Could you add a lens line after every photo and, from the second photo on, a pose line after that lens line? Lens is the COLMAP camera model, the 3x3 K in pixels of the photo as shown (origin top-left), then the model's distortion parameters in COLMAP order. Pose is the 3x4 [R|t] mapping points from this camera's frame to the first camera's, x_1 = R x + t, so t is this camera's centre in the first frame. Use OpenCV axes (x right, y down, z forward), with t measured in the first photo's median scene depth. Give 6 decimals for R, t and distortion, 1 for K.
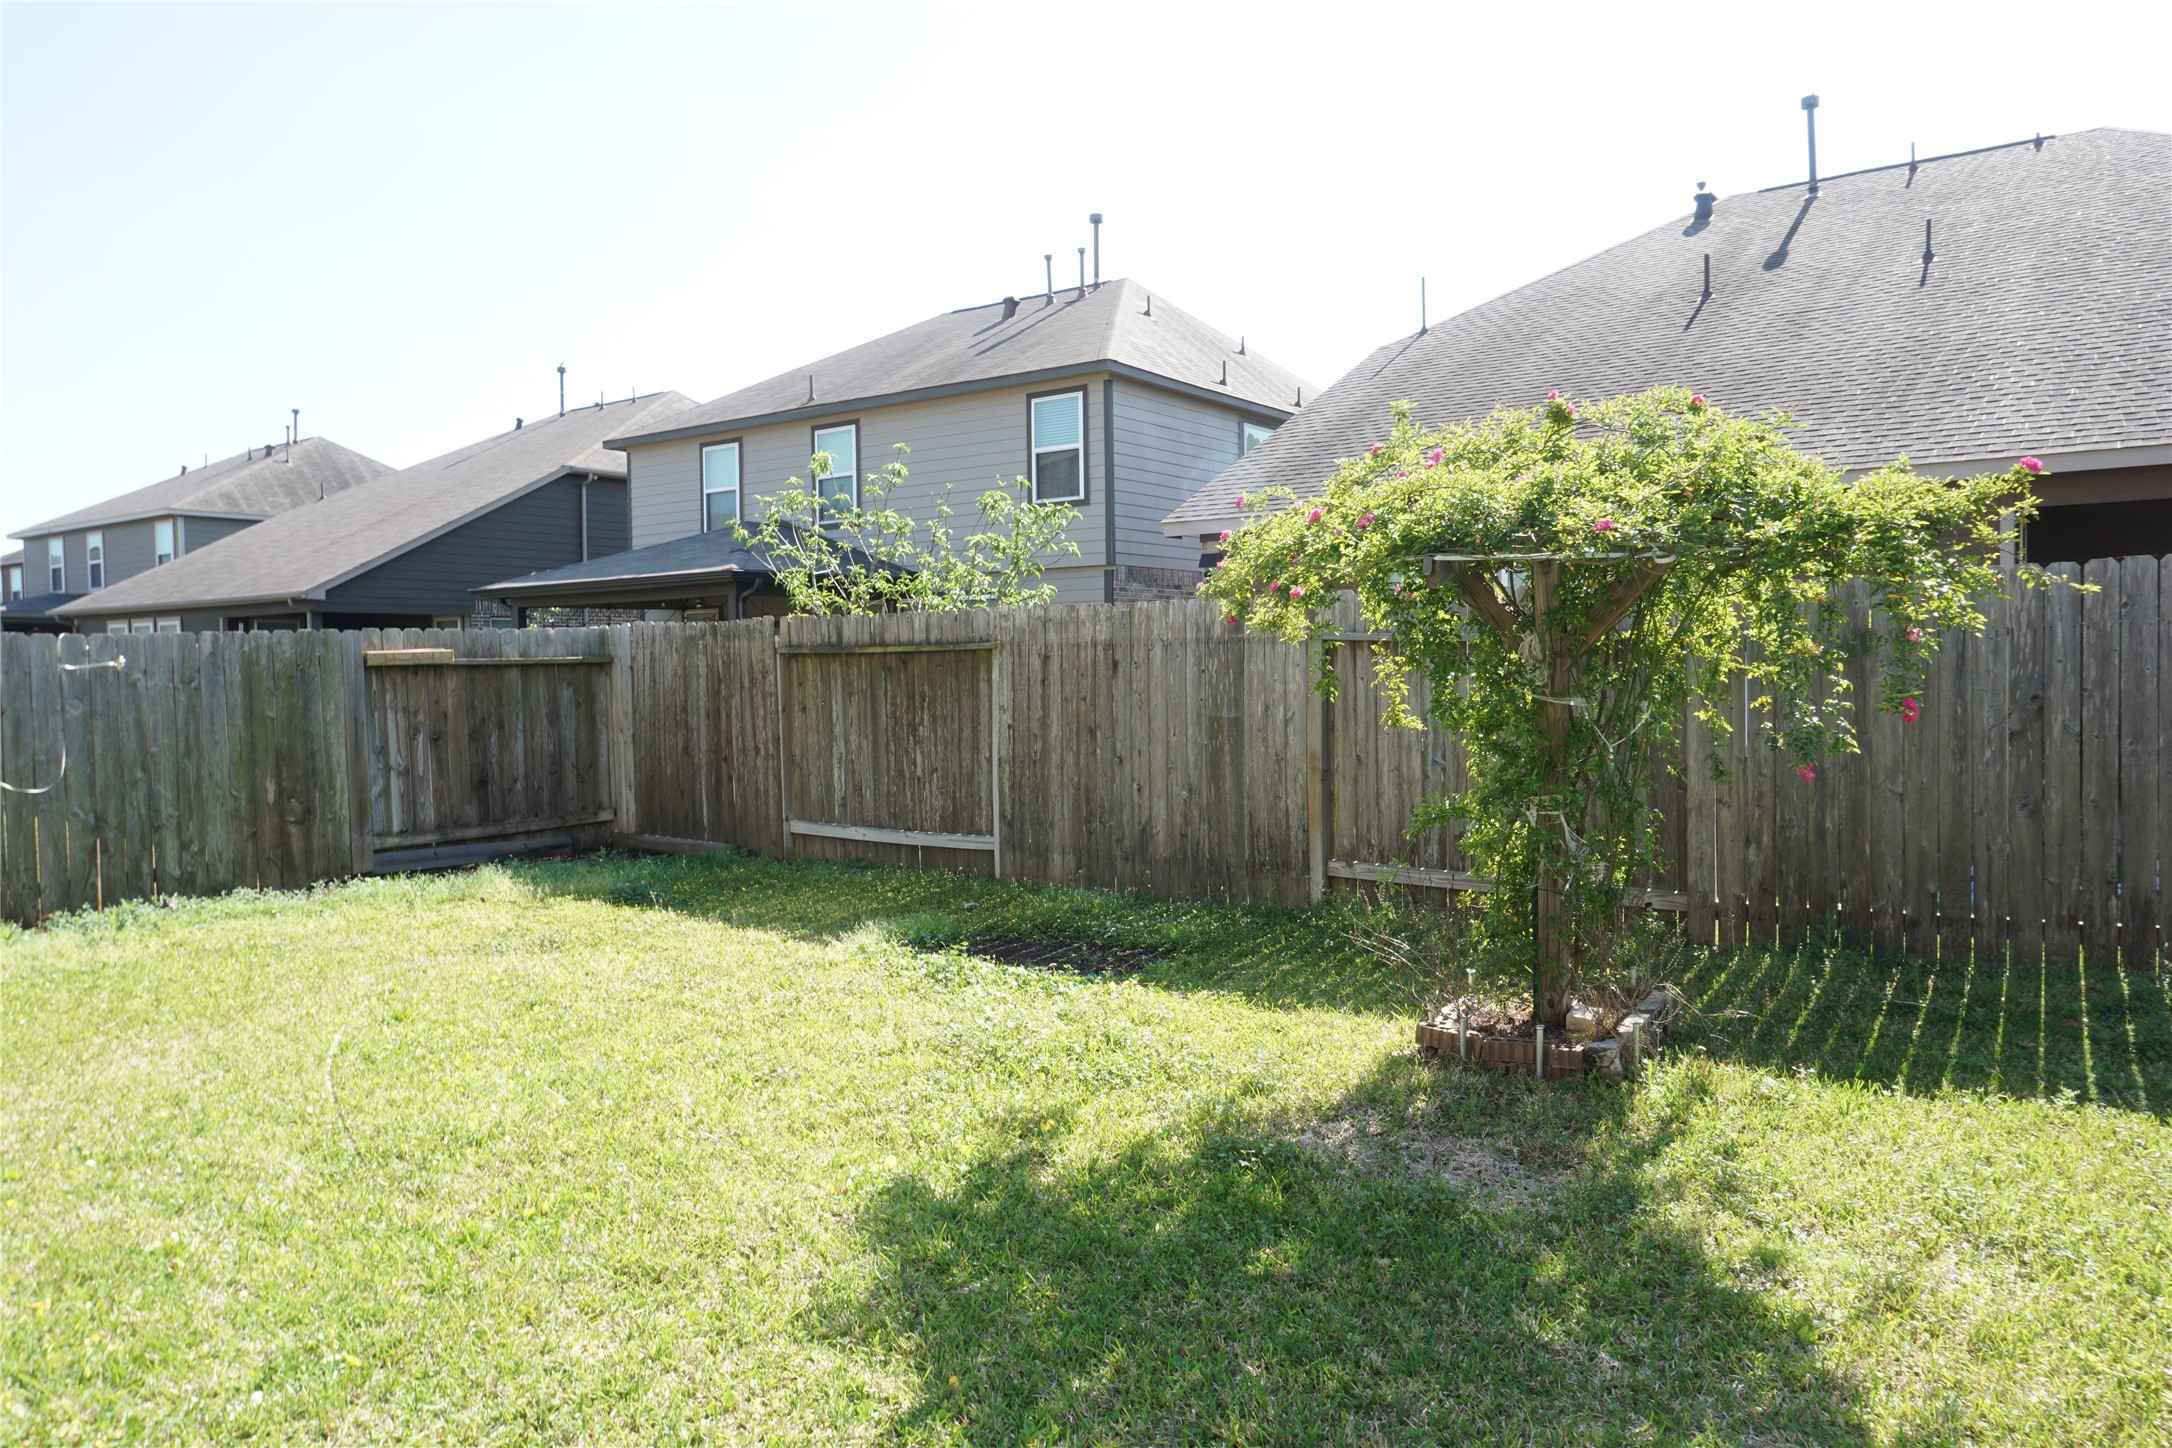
lens RADIAL K [[1454.3, 0, 1095.4], [0, 1454.3, 716.0], [0, 0, 1]] dist [-0.054656, 0.042758]
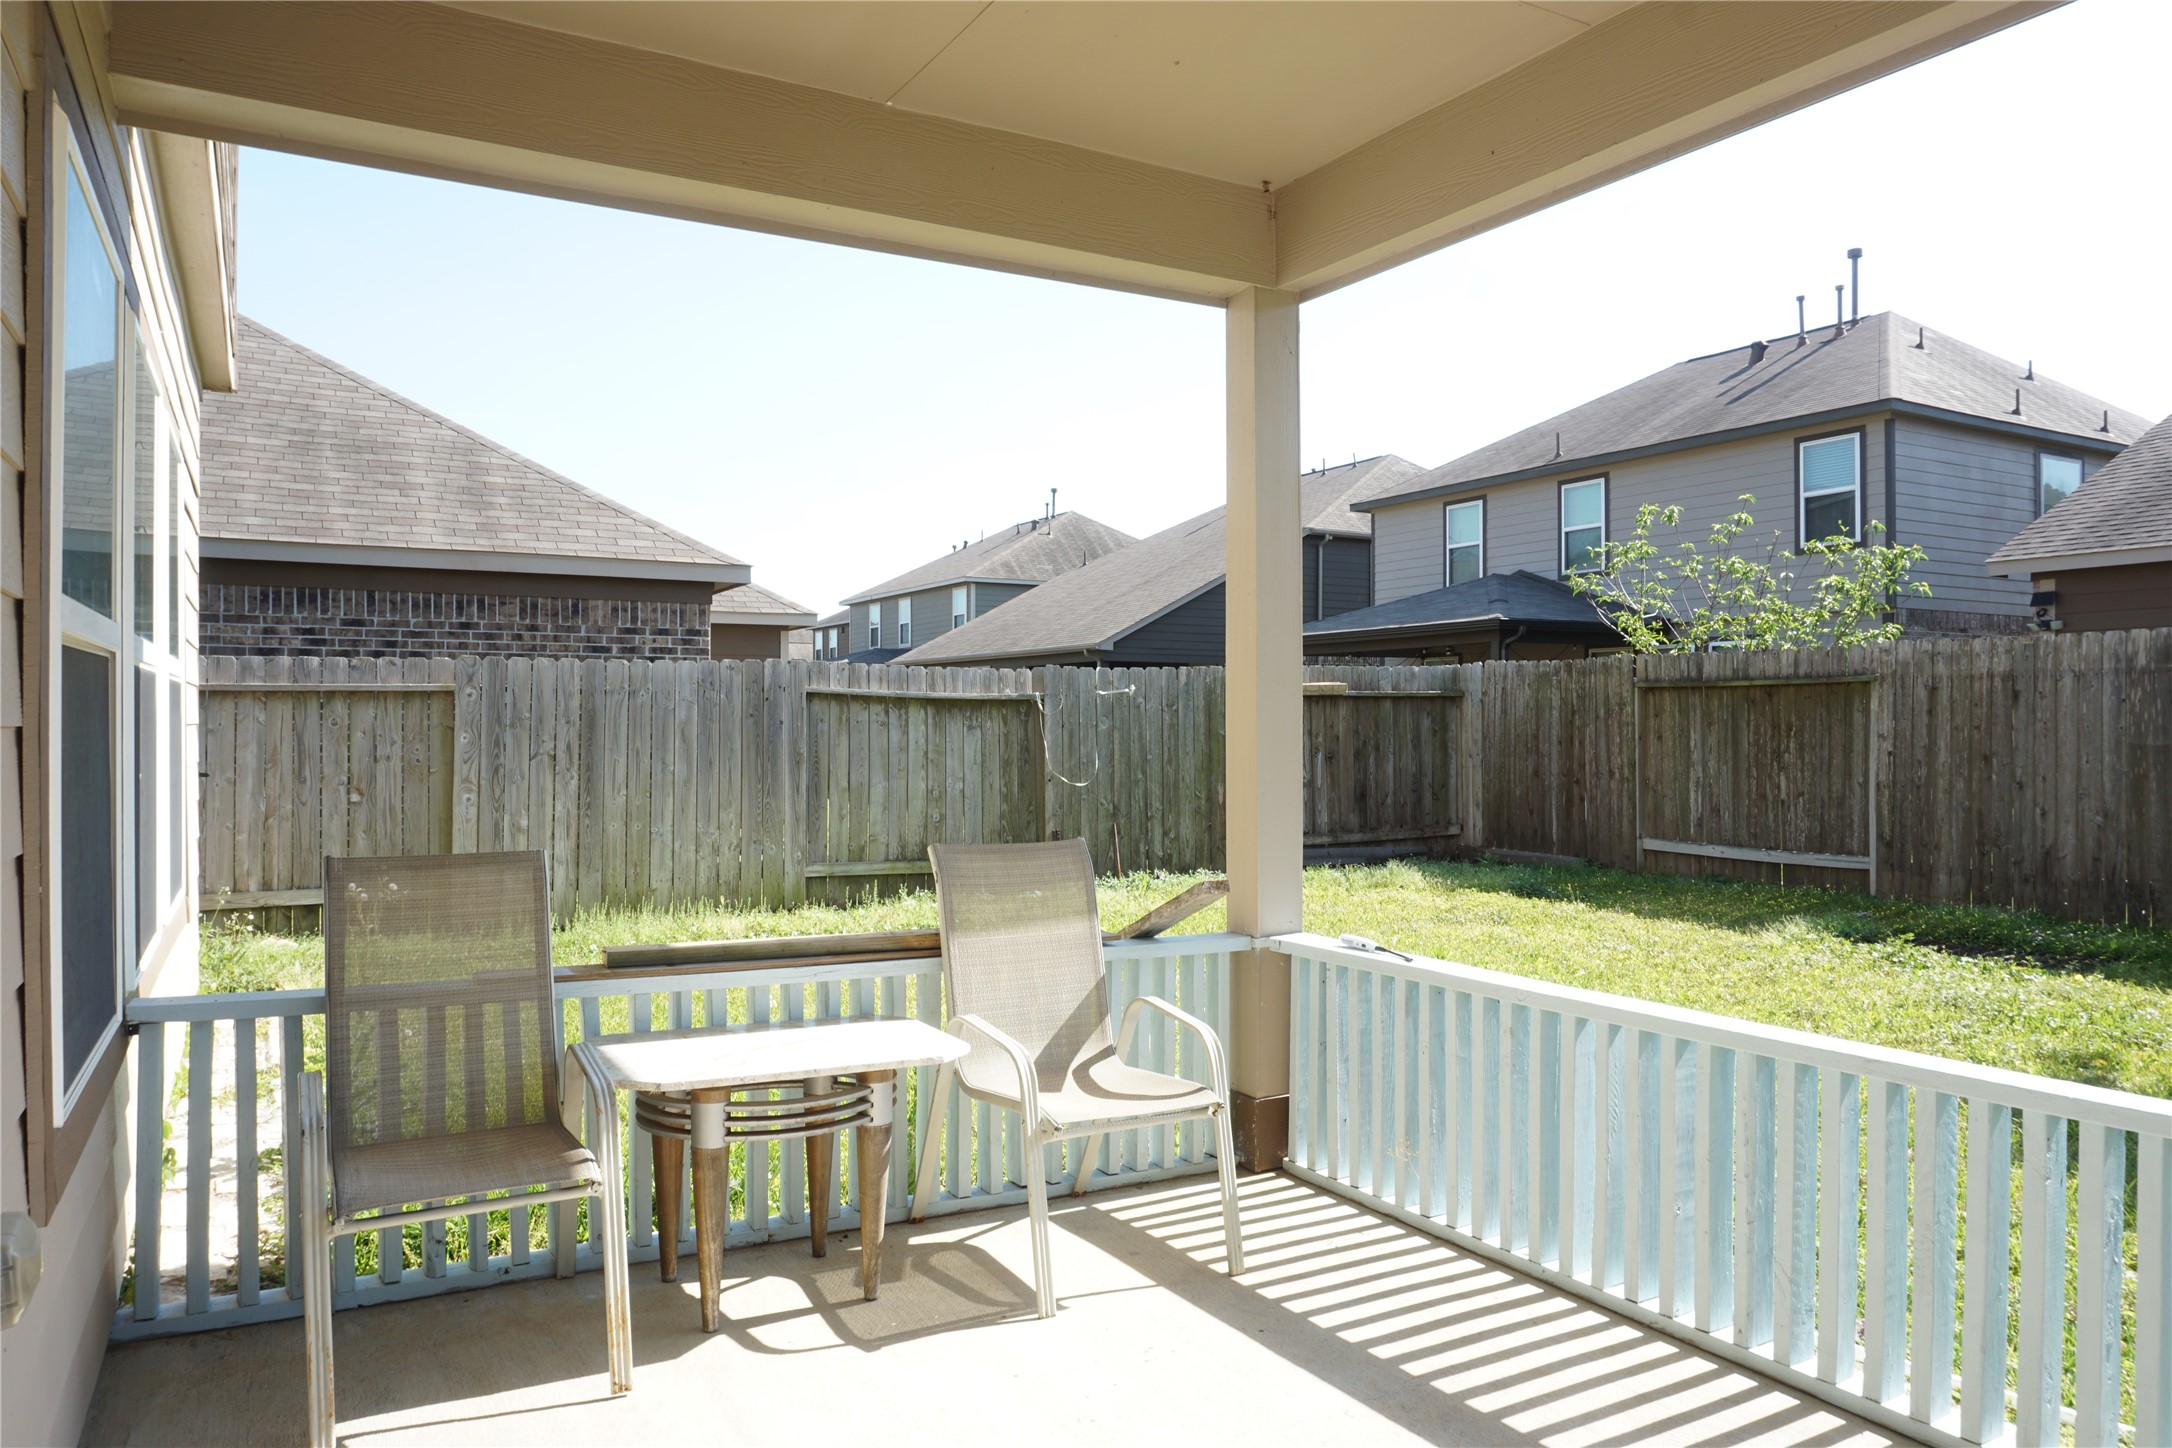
lens RADIAL K [[1454.3, 0, 1095.4], [0, 1454.3, 716.0], [0, 0, 1]] dist [-0.054656, 0.042758]
pose [[0.906054, 0.010338, -0.423035, -0.123029], [-0.026130, 0.999161, -0.031550, 0.024489], [0.422354, 0.039640, 0.905564, -0.178295]]
